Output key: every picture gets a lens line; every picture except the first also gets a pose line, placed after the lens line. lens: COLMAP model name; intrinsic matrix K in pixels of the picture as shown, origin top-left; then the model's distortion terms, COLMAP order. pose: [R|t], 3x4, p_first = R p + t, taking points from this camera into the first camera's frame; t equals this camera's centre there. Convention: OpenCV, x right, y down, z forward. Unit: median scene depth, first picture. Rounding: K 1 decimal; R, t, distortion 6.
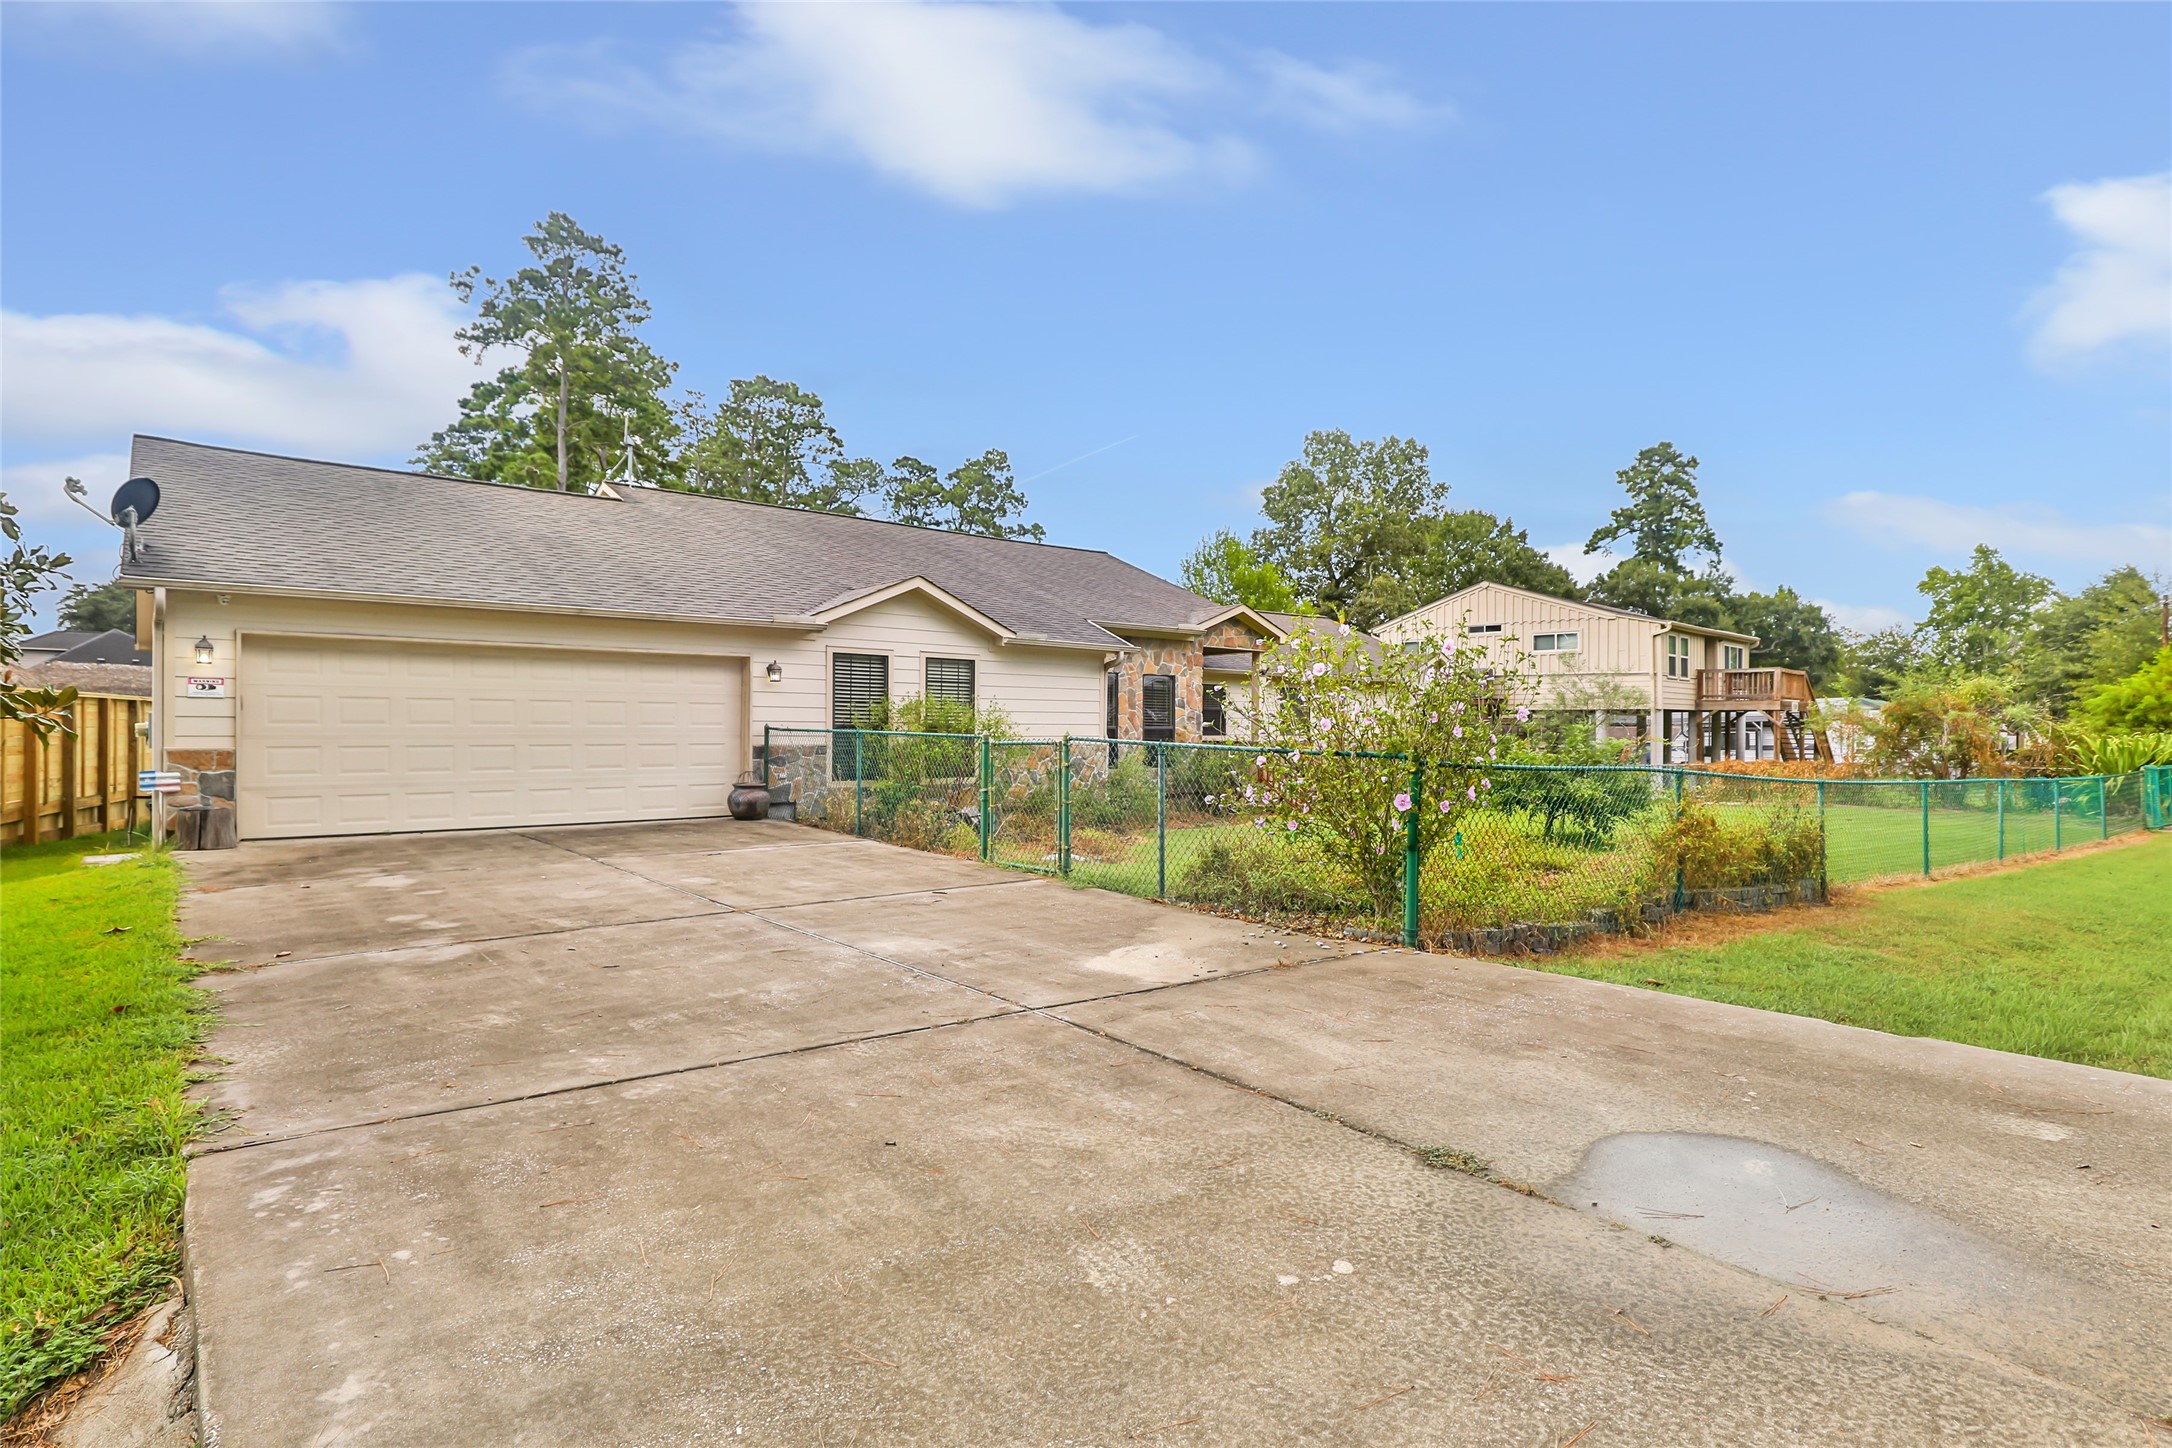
lens RADIAL K [[1109.2, 0, 1088.3], [0, 1109.2, 726.6], [0, 0, 1]] dist [-0.020218, -0.000408]
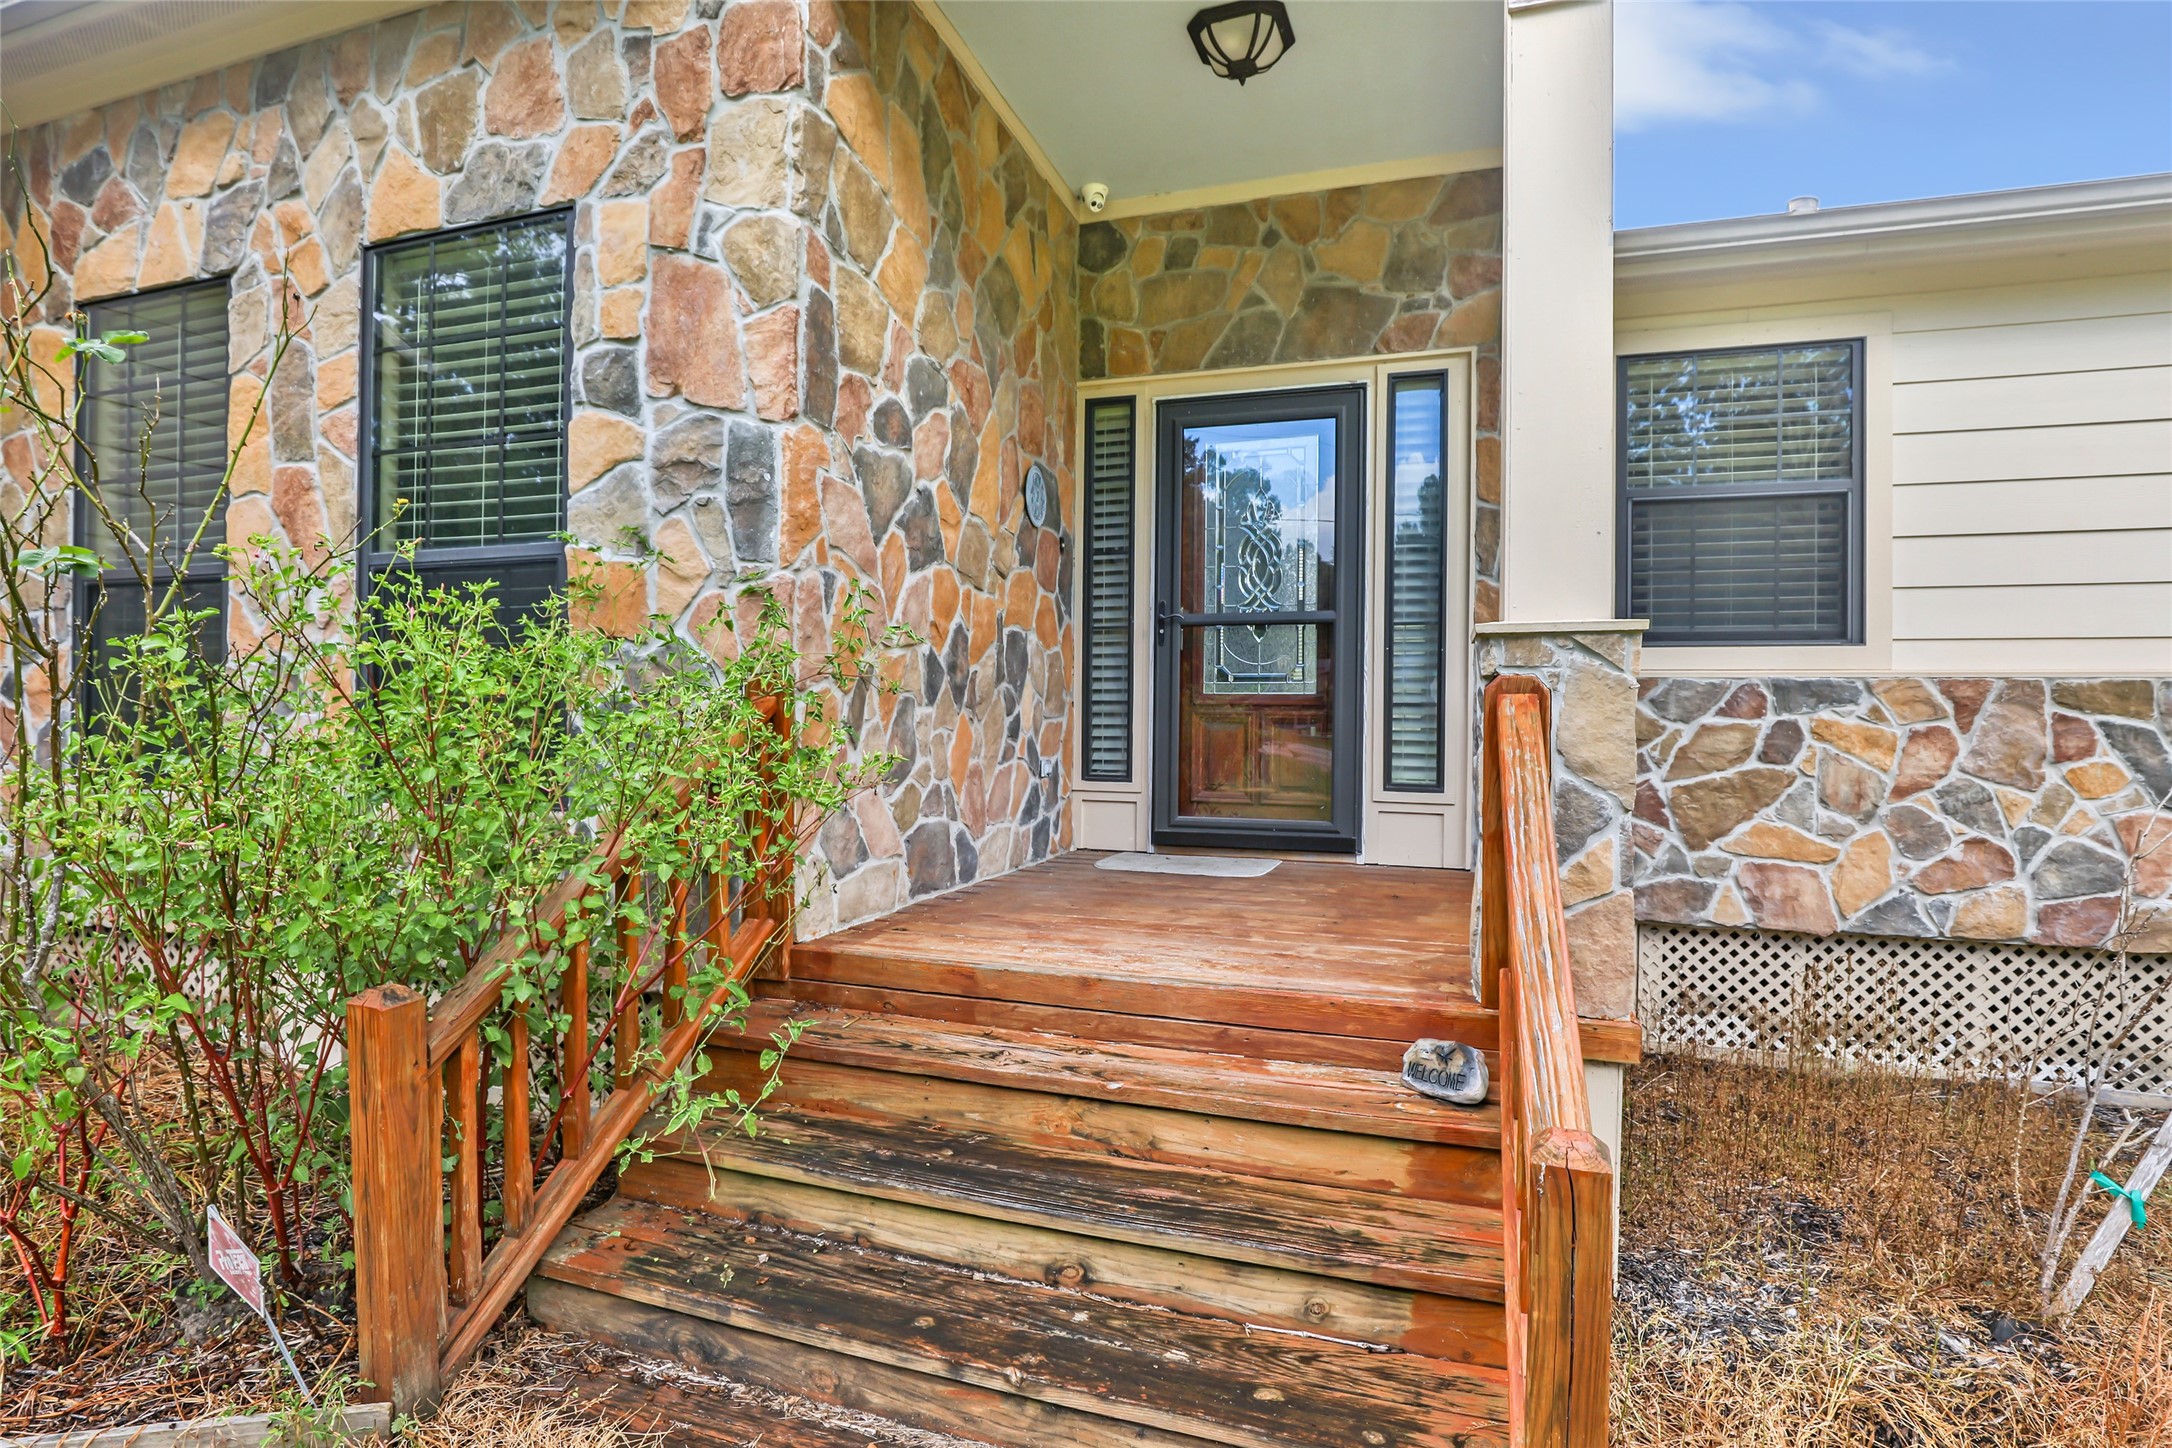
lens RADIAL K [[1062.2, 0, 1096.0], [0, 1062.2, 722.2], [0, 0, 1]] dist [-0.029992, 0.001895]
pose [[0.512217, 0.004878, -0.858842, 0.237130], [-0.008376, 0.999965, 0.000684, 0.024030], [0.858815, 0.006844, 0.512240, 0.986046]]
